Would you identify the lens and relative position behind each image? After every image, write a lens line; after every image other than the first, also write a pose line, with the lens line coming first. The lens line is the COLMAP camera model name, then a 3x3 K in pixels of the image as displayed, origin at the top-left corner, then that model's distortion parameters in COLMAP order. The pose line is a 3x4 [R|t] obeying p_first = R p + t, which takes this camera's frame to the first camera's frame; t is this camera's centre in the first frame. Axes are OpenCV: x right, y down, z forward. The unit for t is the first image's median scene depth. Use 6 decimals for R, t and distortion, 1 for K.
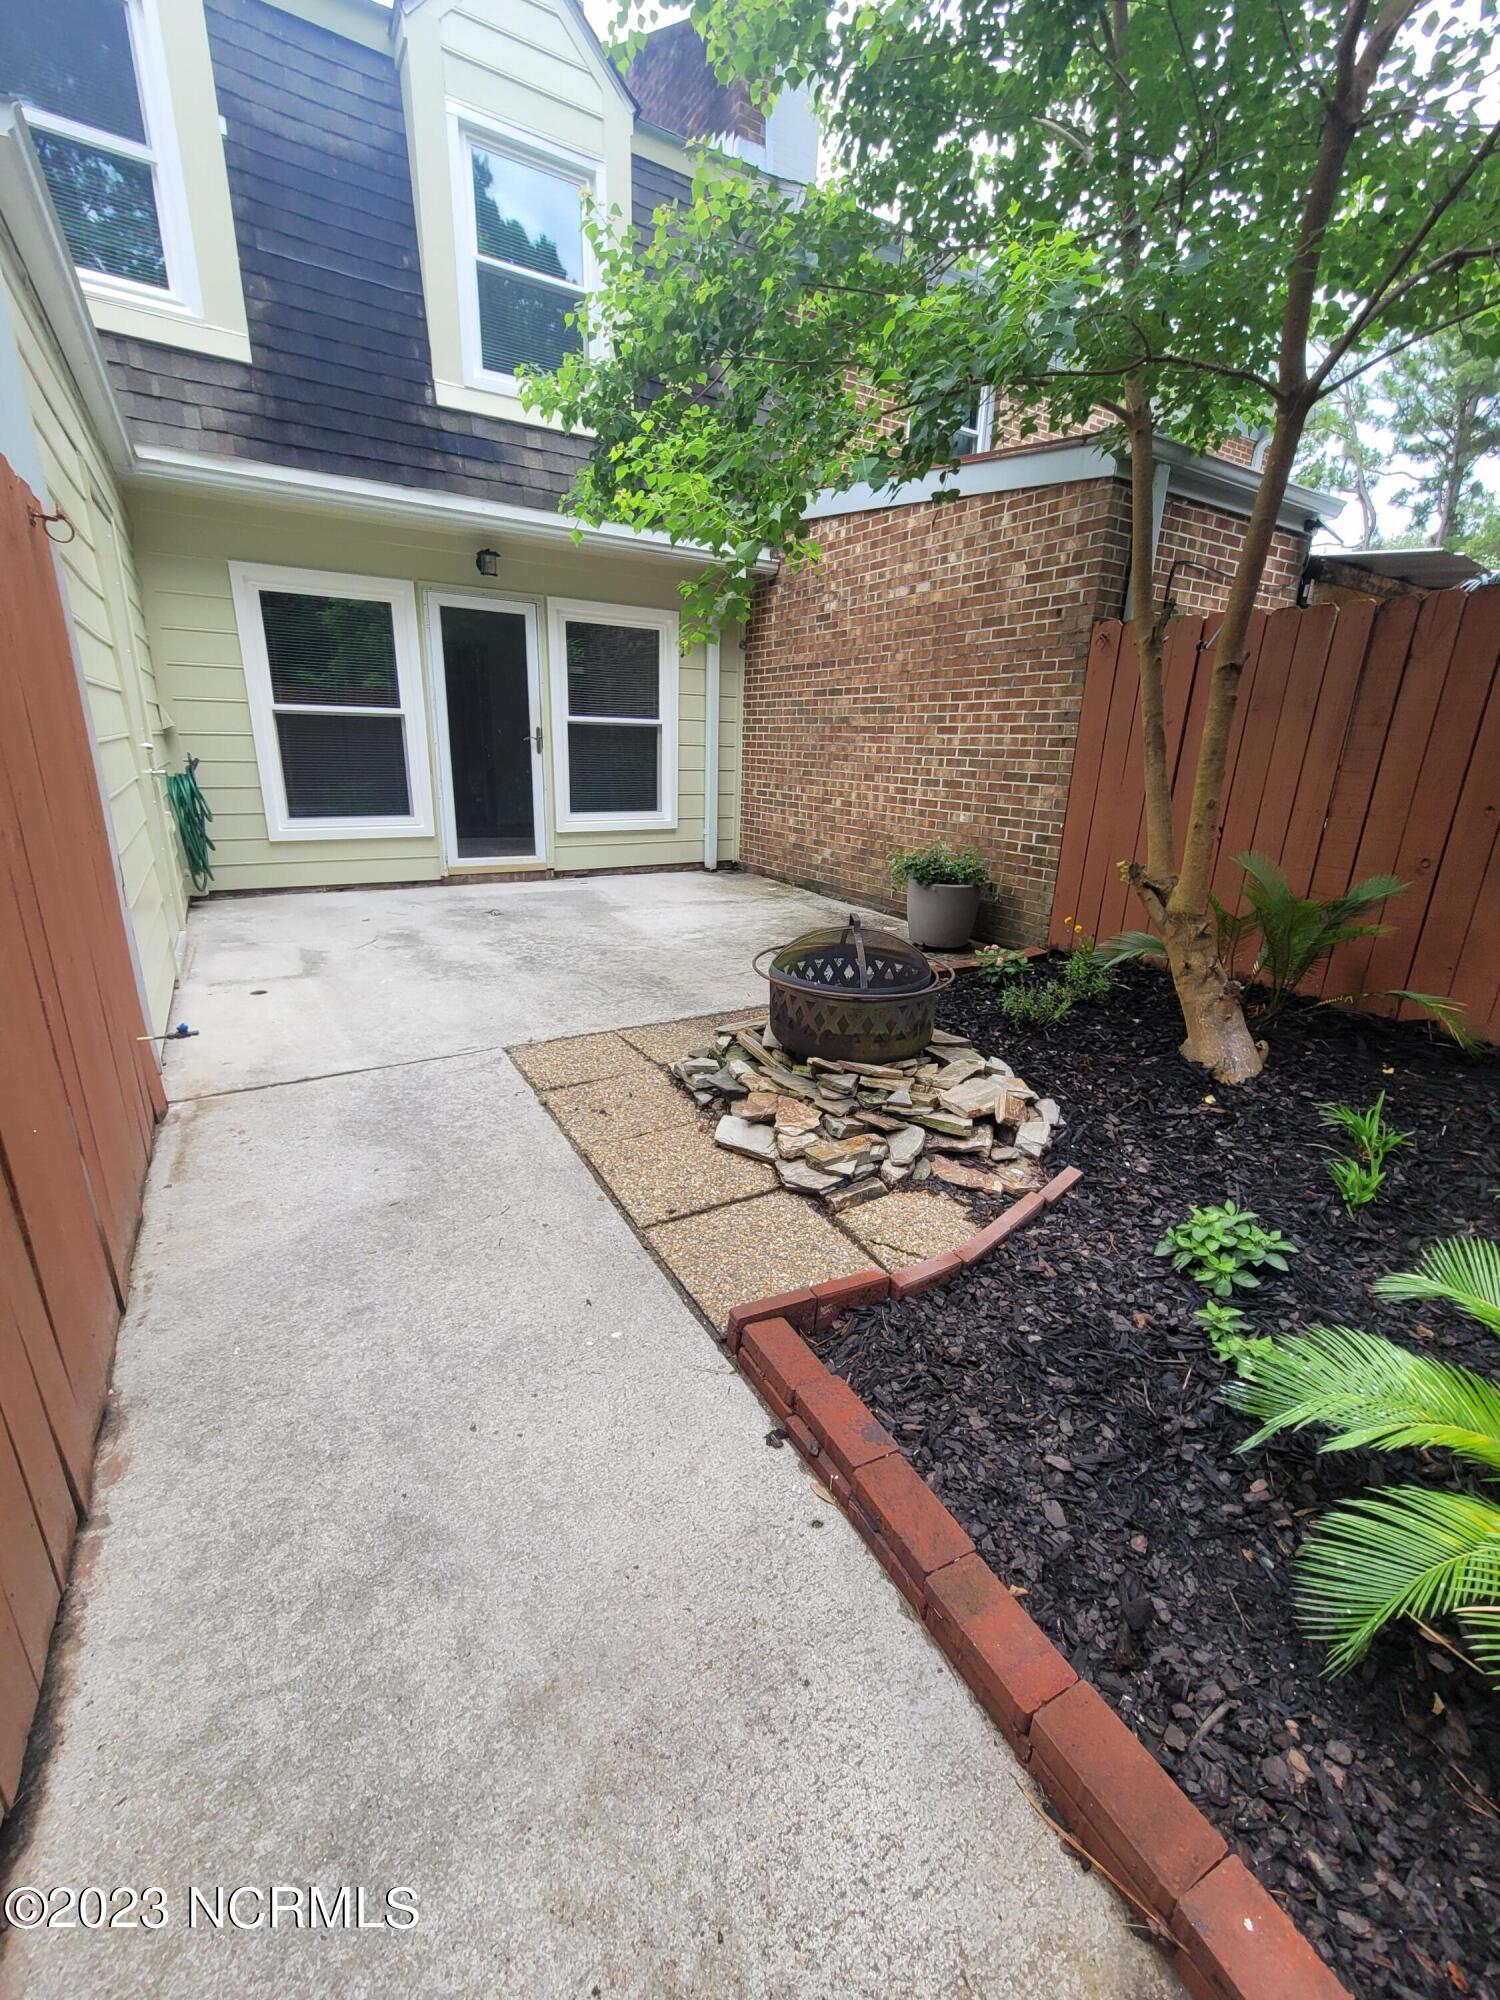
lens RADIAL K [[816.2, 0, 740.1], [0, 816.2, 997.8], [0, 0, 1]] dist [0.001593, -0.001303]
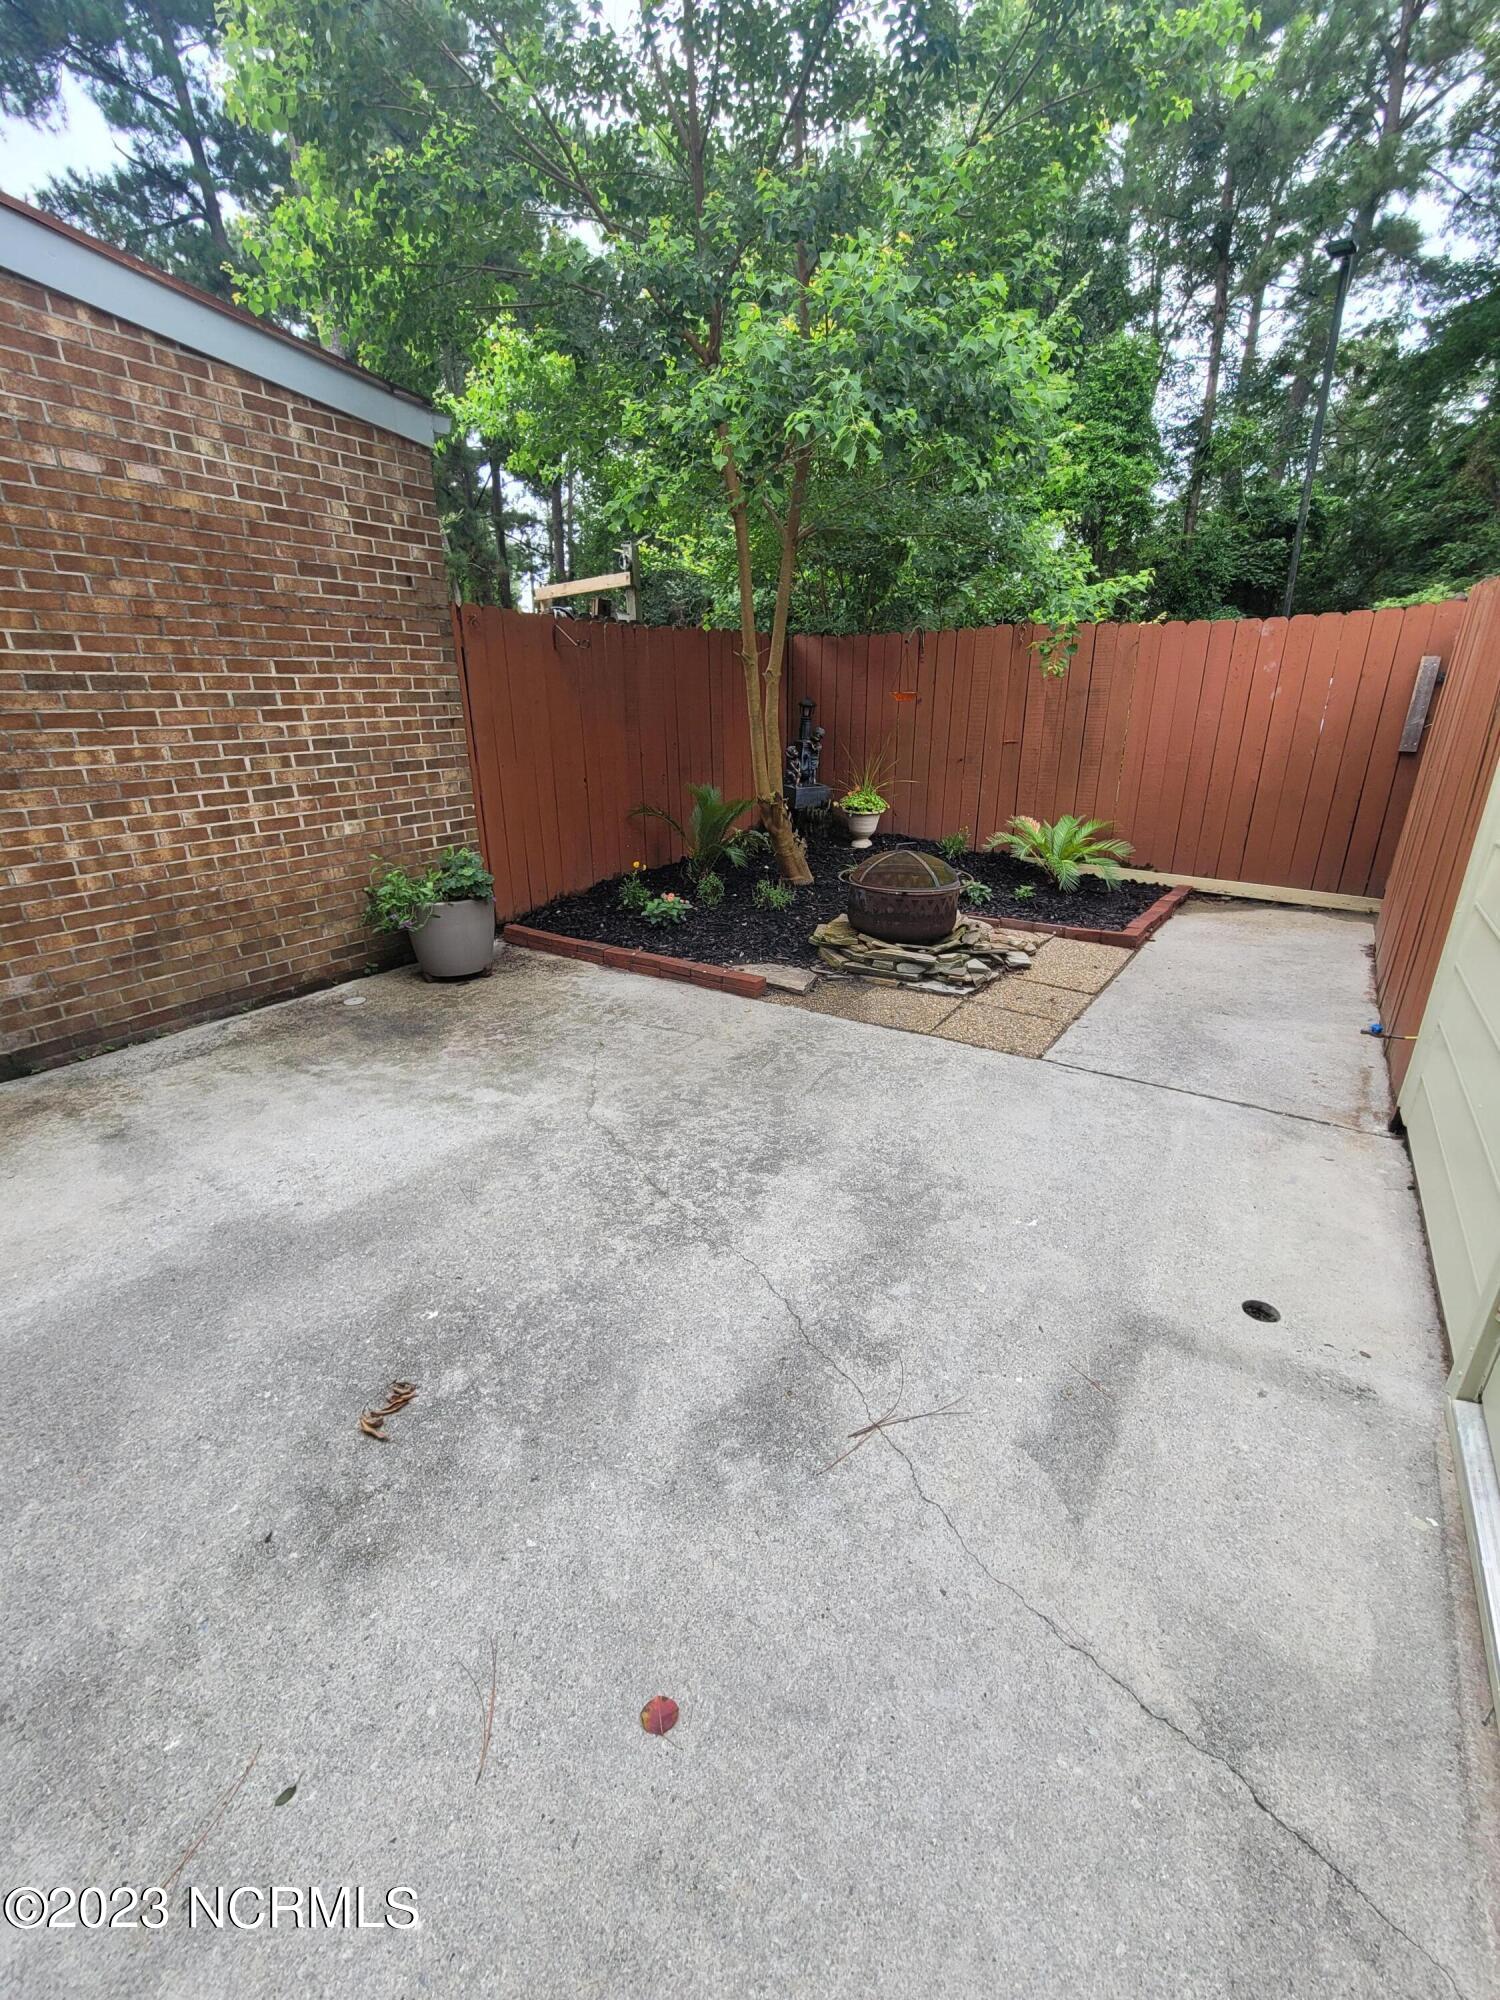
lens RADIAL K [[816.2, 0, 740.1], [0, 816.2, 997.8], [0, 0, 1]] dist [0.001593, -0.001303]
pose [[-0.424598, -0.334497, 0.841325, -0.646692], [0.271175, 0.839604, 0.470669, -0.386620], [-0.863818, 0.427992, -0.265787, 1.058238]]
